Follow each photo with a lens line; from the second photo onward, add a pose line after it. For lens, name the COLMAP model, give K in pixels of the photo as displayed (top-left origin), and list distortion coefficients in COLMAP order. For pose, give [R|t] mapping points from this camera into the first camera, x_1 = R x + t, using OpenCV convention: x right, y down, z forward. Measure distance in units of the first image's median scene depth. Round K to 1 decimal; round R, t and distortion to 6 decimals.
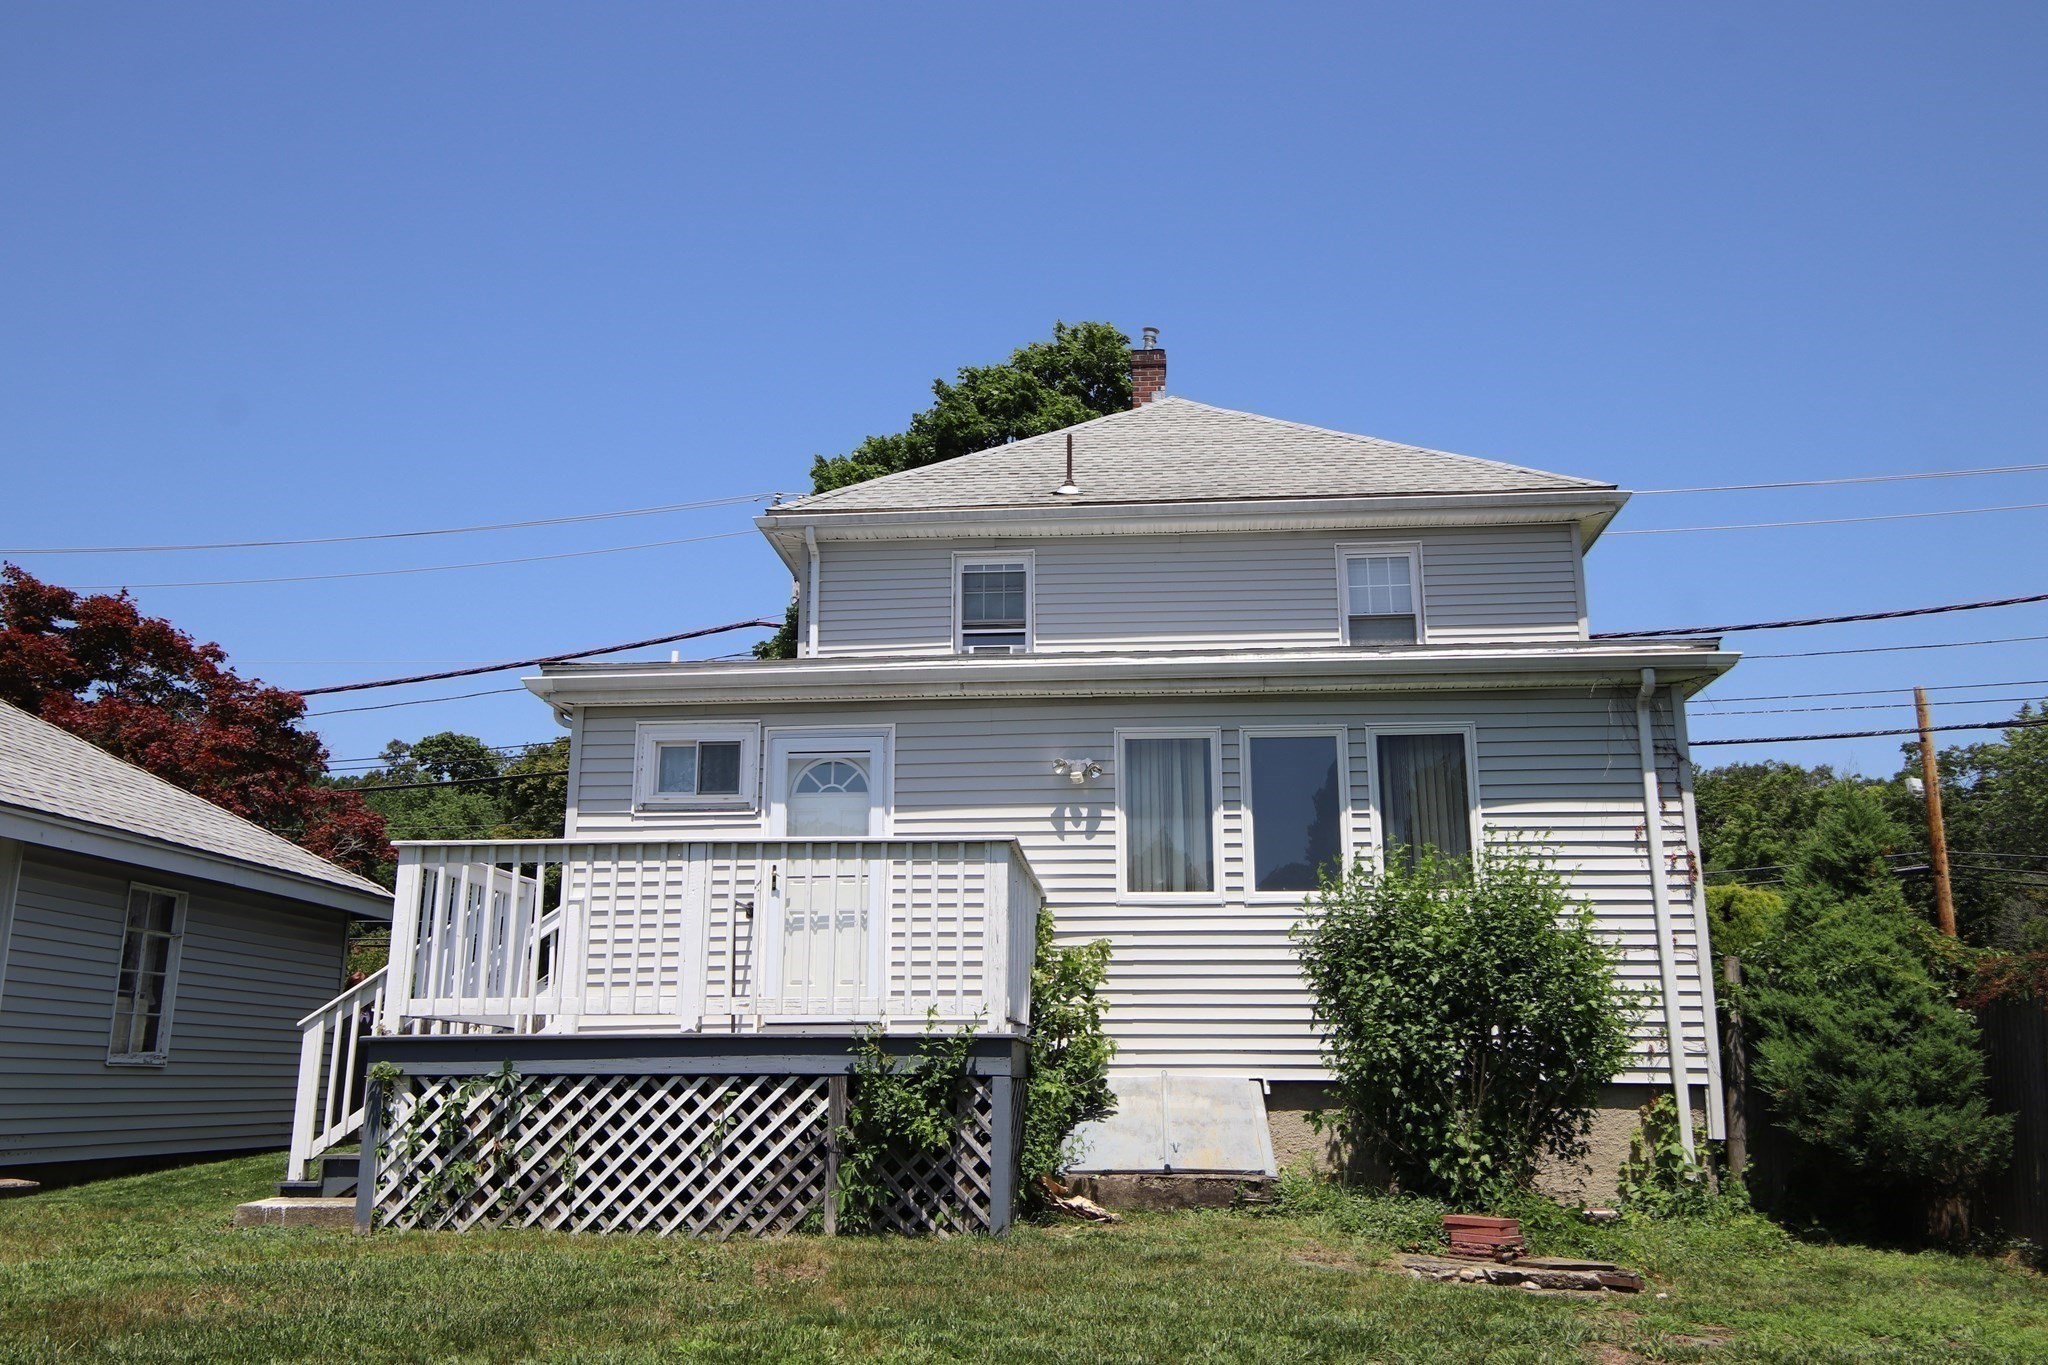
lens RADIAL K [[1764.8, 0, 1024.0], [0, 1764.8, 682.5], [0, 0, 1]] dist [0.091637, -0.101082]
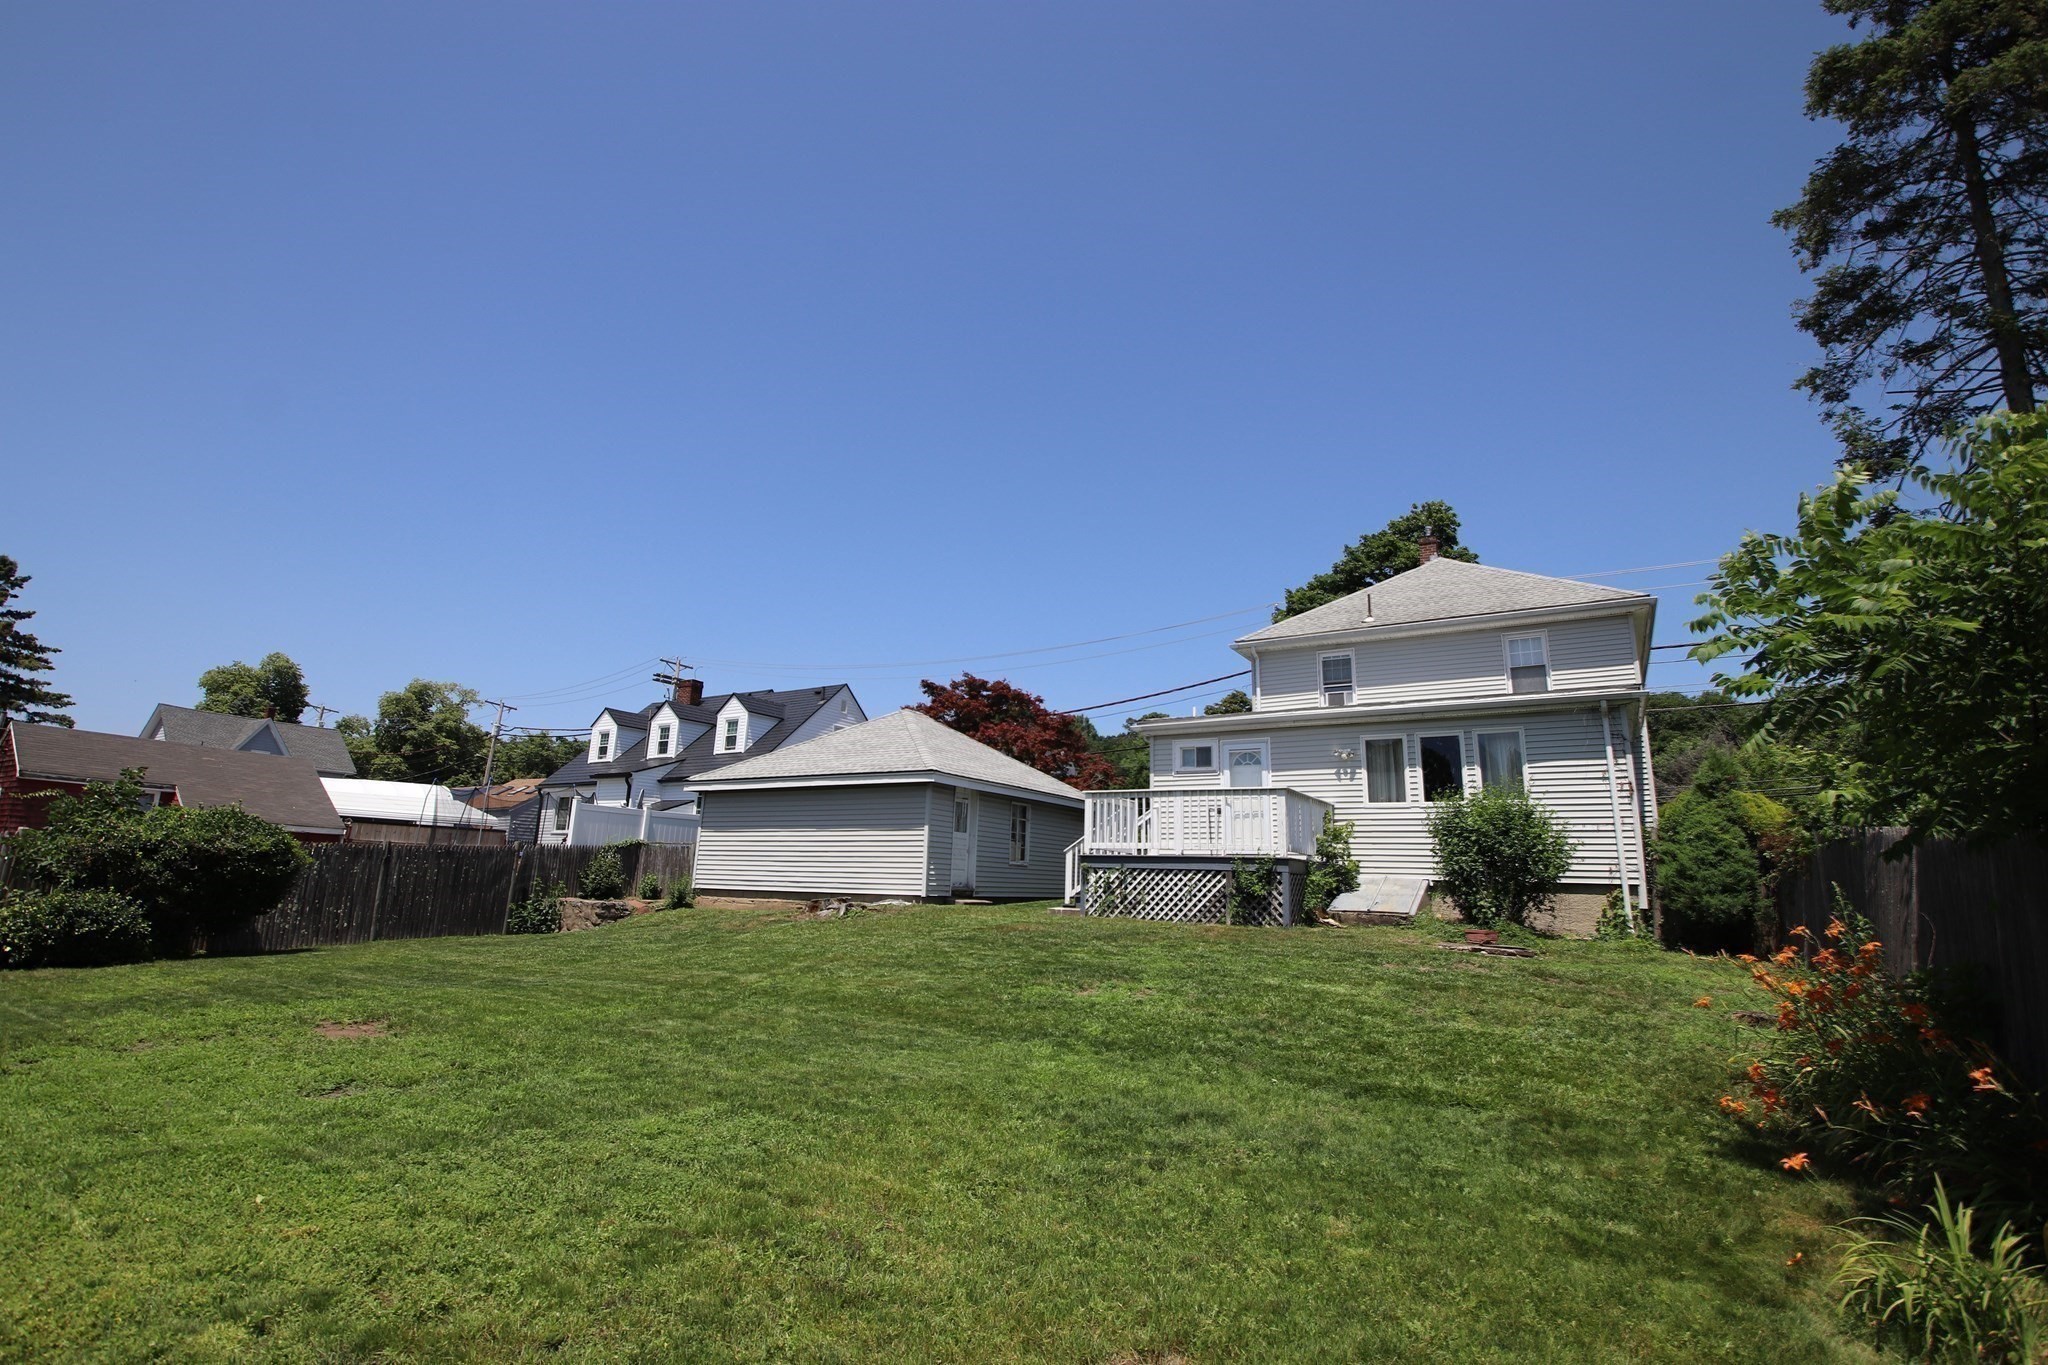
lens RADIAL K [[958.5, 0, 1010.7], [0, 958.5, 675.5], [0, 0, 1]] dist [0.039902, -0.040261]
pose [[0.891140, -0.073525, -0.447731, 0.241540], [0.073472, 0.997143, -0.017513, -0.075261], [0.447740, -0.017289, 0.893997, -0.441719]]
